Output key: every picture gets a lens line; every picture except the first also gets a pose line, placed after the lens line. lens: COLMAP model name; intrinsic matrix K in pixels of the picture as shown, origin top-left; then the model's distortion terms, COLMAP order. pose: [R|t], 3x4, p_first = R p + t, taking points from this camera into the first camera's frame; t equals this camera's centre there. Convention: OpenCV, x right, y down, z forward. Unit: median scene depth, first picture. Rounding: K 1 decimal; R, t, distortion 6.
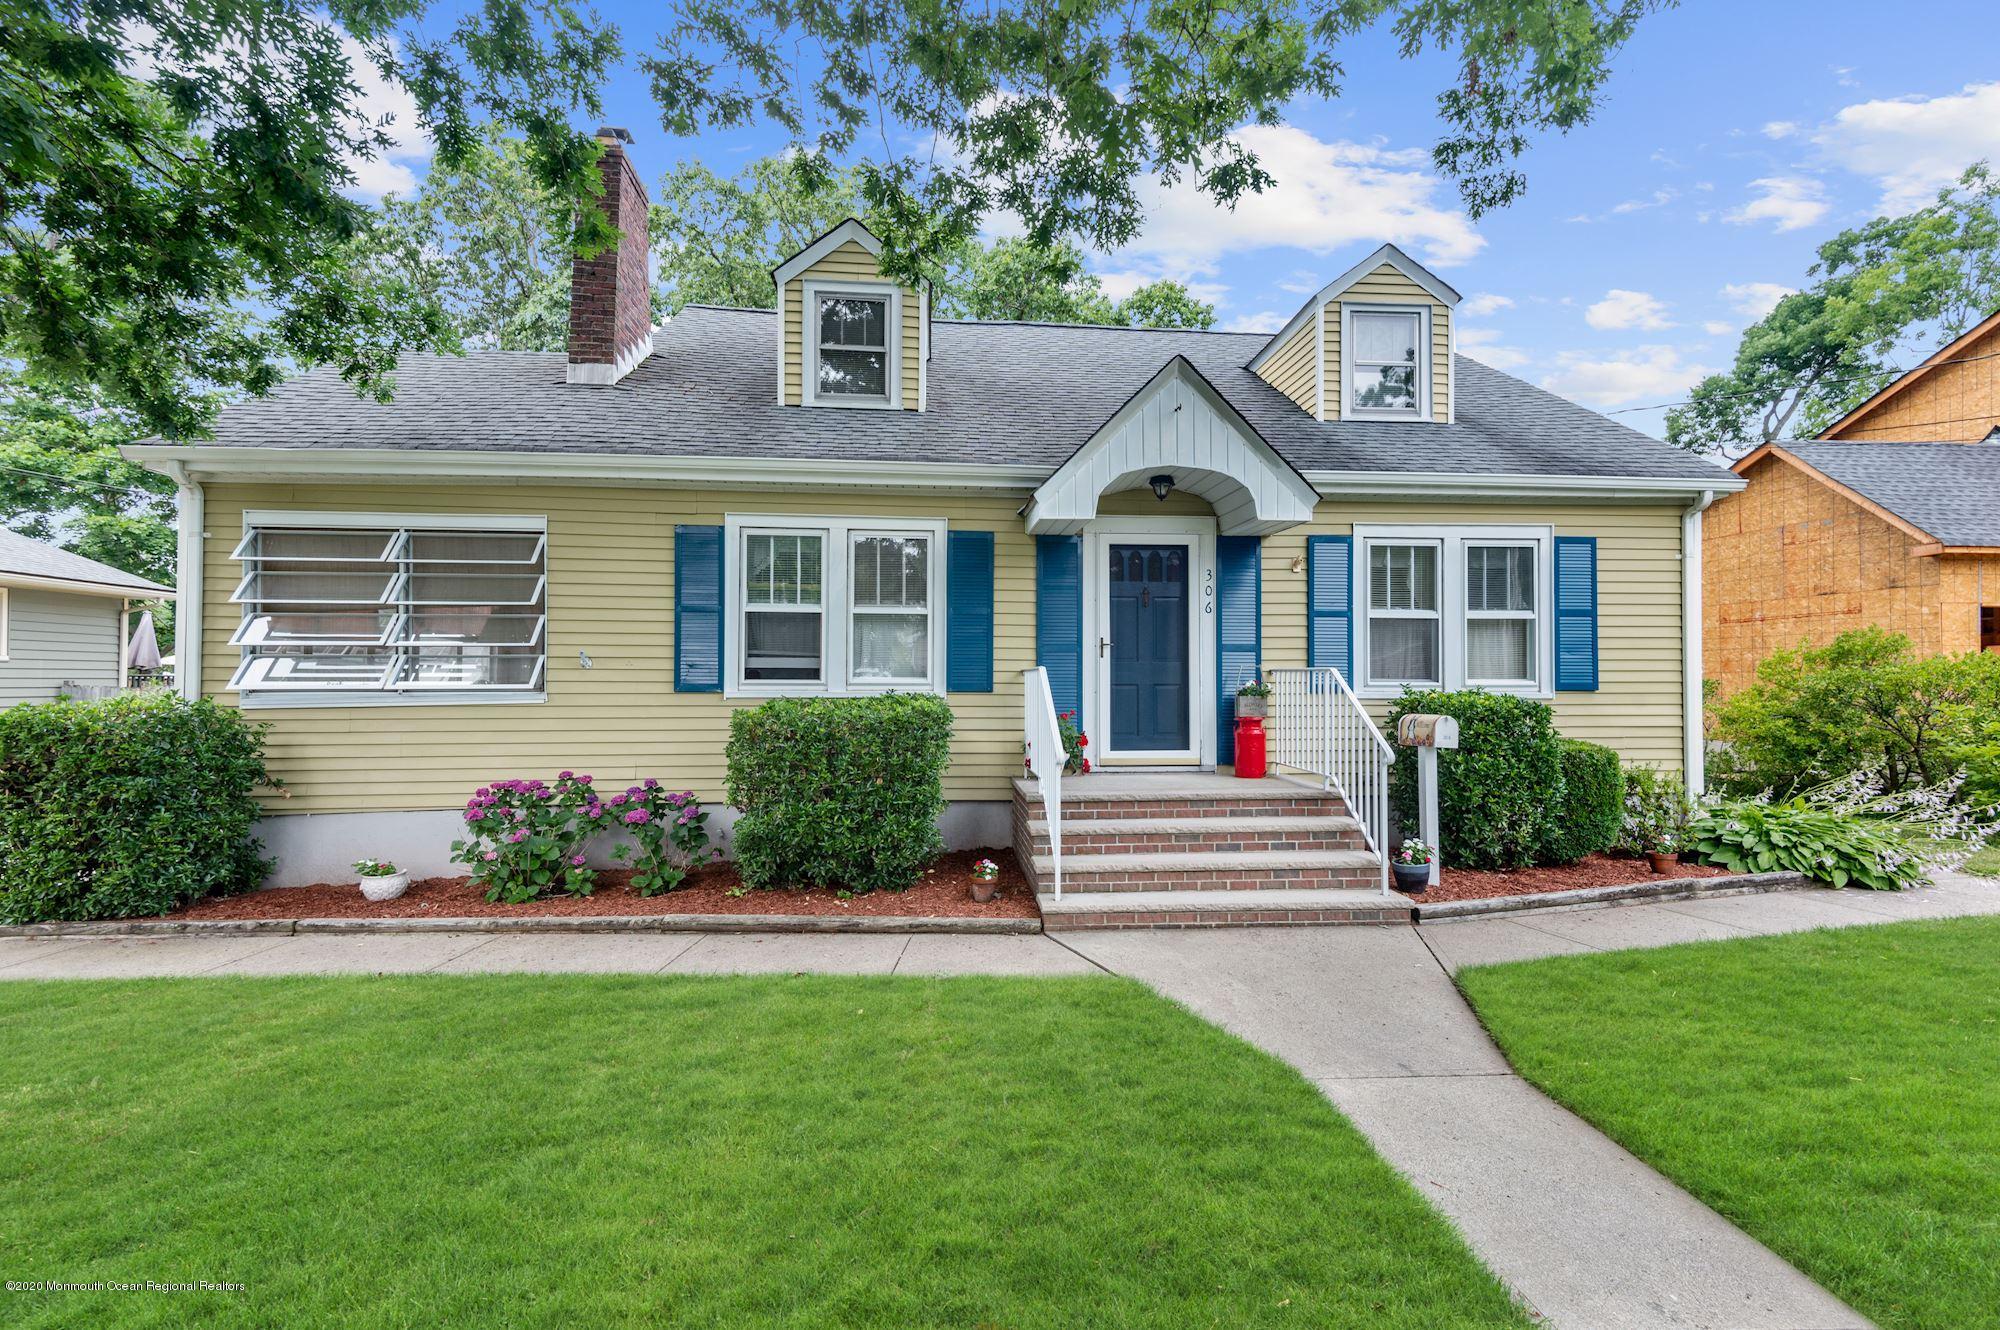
lens RADIAL K [[929.2, 0, 1032.6], [0, 929.2, 645.3], [0, 0, 1]] dist [-0.005598, -0.005907]
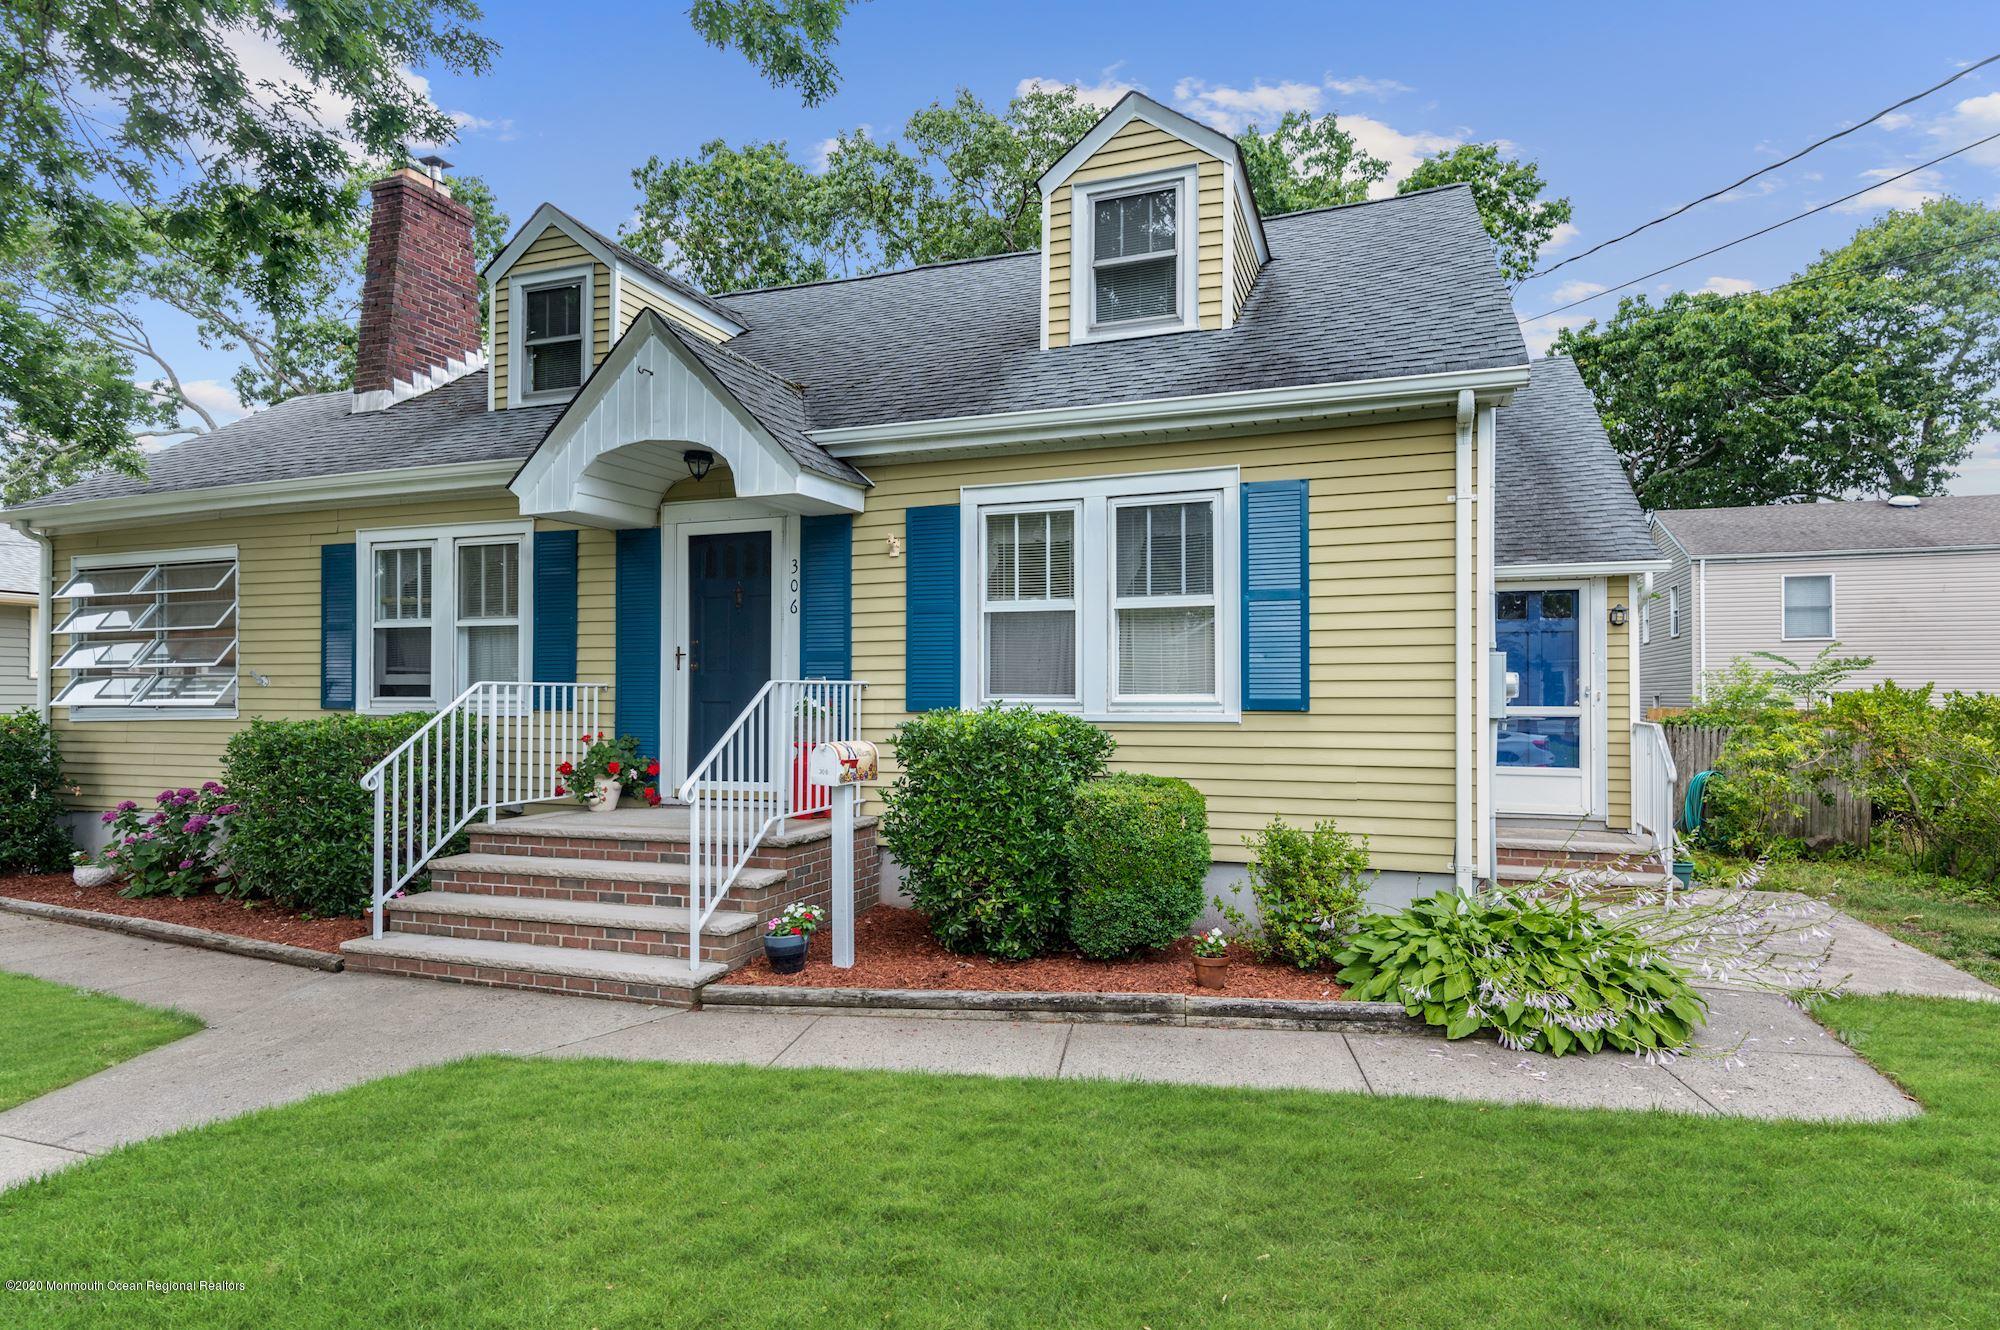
lens RADIAL K [[1140.4, 0, 1067.8], [0, 1140.4, 675.5], [0, 0, 1]] dist [-0.017607, -0.002054]
pose [[0.914111, -0.009321, -0.405358, 0.832145], [0.021467, 0.999446, 0.025428, -0.000675], [0.404896, -0.031945, 0.913804, 0.191540]]
